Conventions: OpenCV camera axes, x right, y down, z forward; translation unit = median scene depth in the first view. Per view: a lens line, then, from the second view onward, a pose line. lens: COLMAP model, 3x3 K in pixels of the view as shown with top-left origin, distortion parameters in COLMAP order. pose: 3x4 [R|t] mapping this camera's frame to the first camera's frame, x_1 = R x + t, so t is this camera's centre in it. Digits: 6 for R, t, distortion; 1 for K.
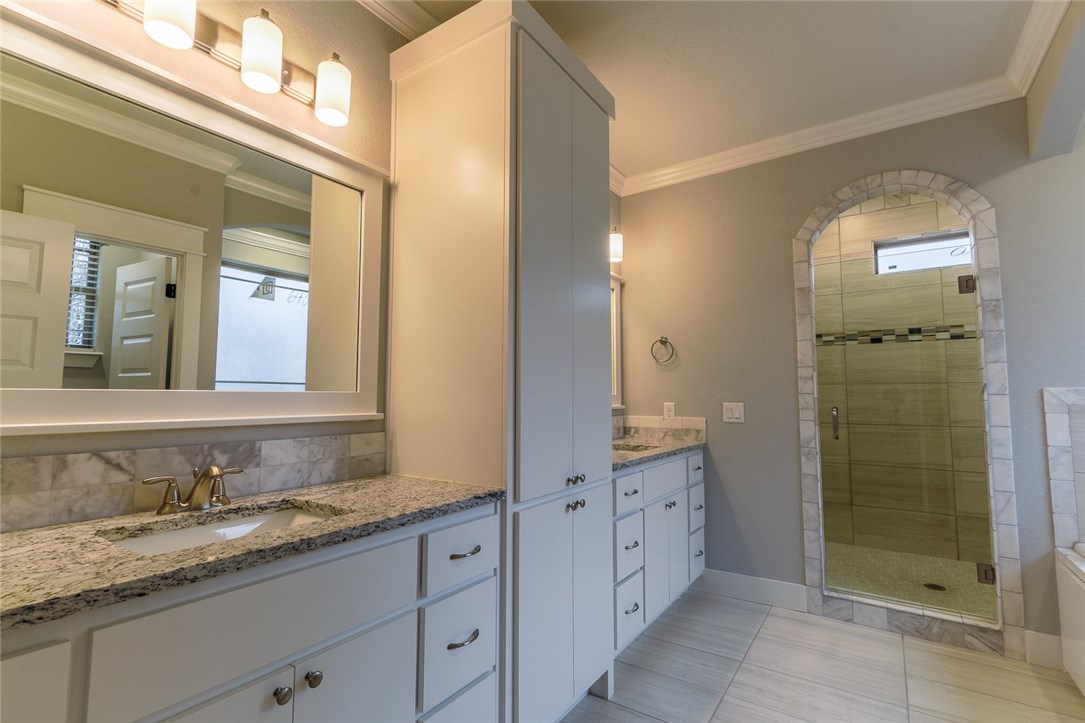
lens RADIAL K [[506.7, 0, 534.9], [0, 506.7, 360.4], [0, 0, 1]] dist [0.005256, 0.000158]
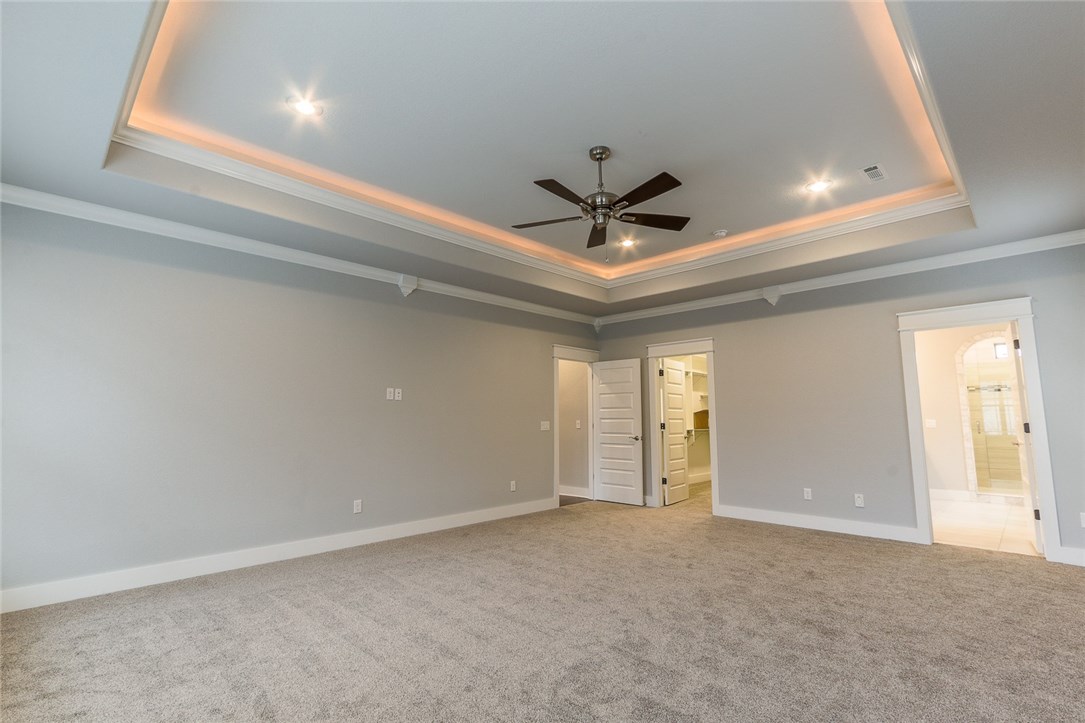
lens RADIAL K [[506.7, 0, 534.9], [0, 506.7, 360.4], [0, 0, 1]] dist [0.005256, 0.000158]
pose [[0.984931, -0.024997, -0.171134, -1.151949], [0.017470, 0.998818, -0.045351, -0.134169], [0.172066, 0.041678, 0.984203, -1.904535]]
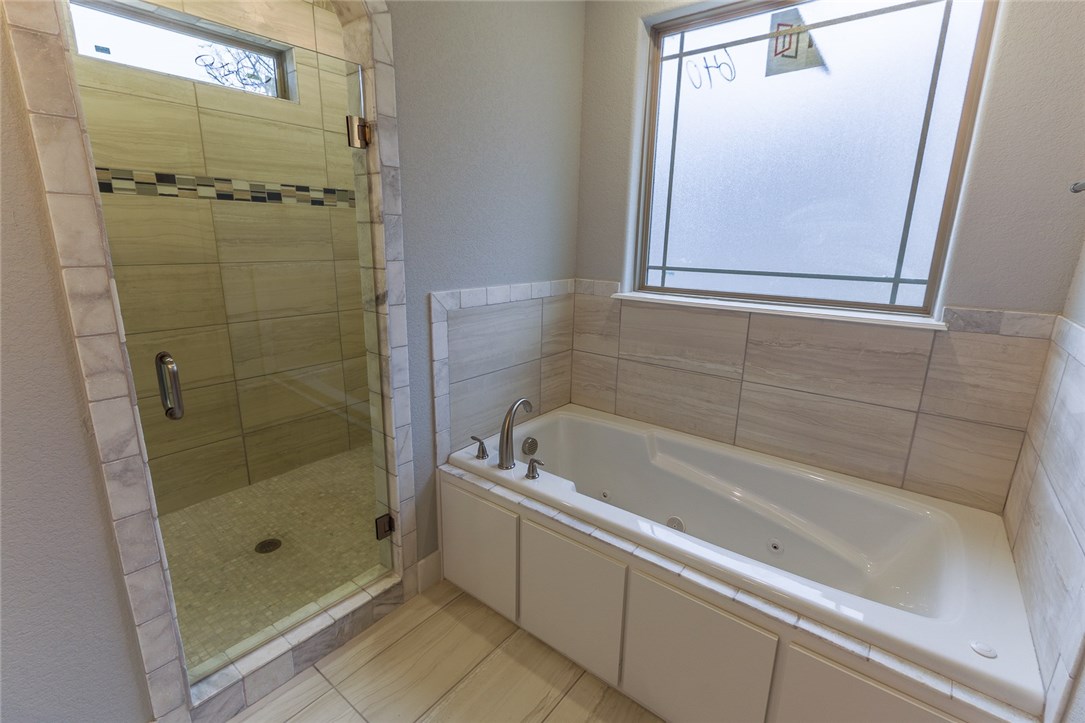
lens RADIAL K [[493.0, 0, 537.6], [0, 493.0, 359.8], [0, 0, 1]] dist [0.003092, 0.000198]
pose [[0.063467, -0.241048, 0.968436, 0.176930], [-0.088715, 0.965188, 0.246054, -0.042357], [-0.994033, -0.101531, 0.039873, 0.641631]]
